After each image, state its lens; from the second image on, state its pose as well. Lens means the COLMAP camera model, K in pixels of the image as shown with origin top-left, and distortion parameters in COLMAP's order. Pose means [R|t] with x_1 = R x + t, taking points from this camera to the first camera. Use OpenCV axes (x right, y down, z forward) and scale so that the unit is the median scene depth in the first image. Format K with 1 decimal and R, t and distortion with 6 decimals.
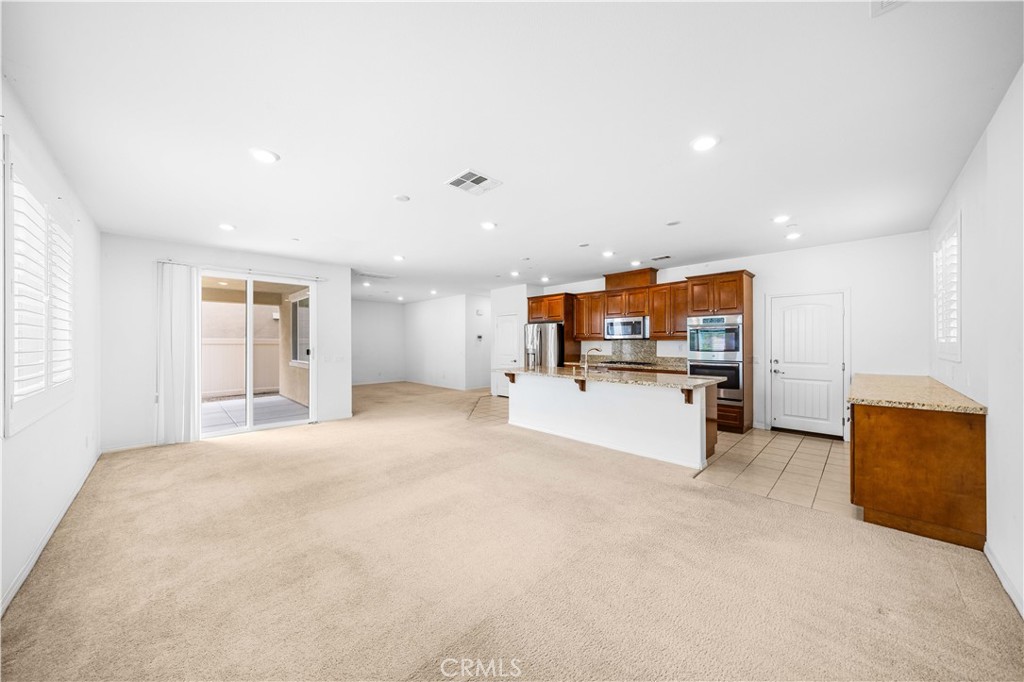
lens RADIAL K [[354.9, 0, 514.2], [0, 354.9, 342.7], [0, 0, 1]] dist [-0.001625, -0.000097]
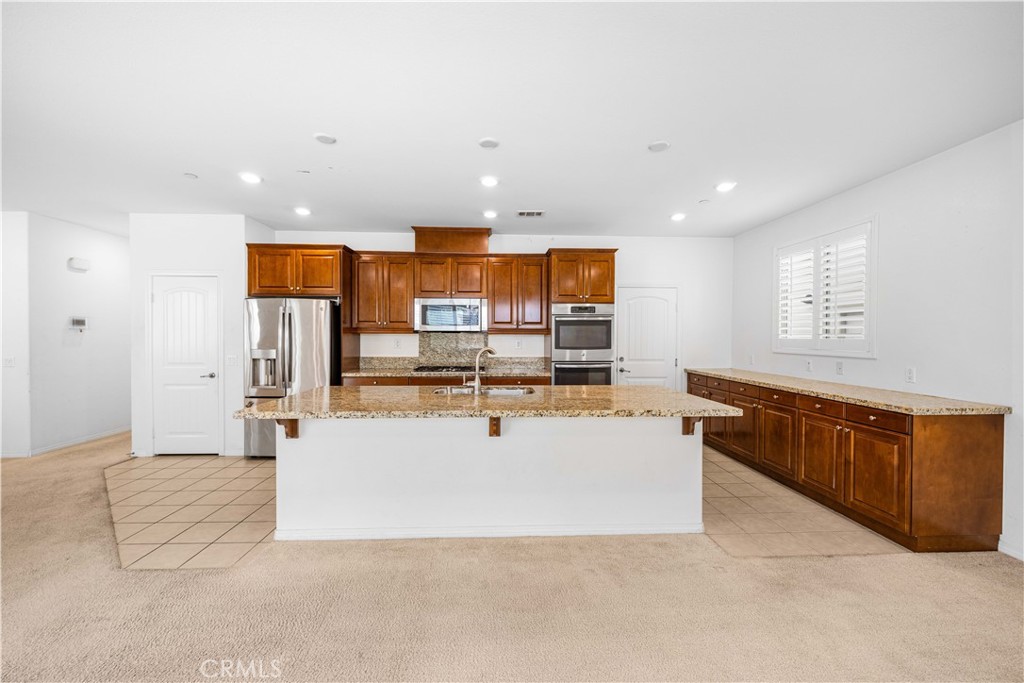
lens RADIAL K [[392.2, 0, 511.0], [0, 392.2, 341.0], [0, 0, 1]] dist [0.003723, 0.000073]
pose [[0.669573, -0.006152, 0.742721, -0.151208], [-0.005364, 0.999900, 0.013118, -0.003379], [-0.742727, -0.012768, 0.669472, 0.458183]]
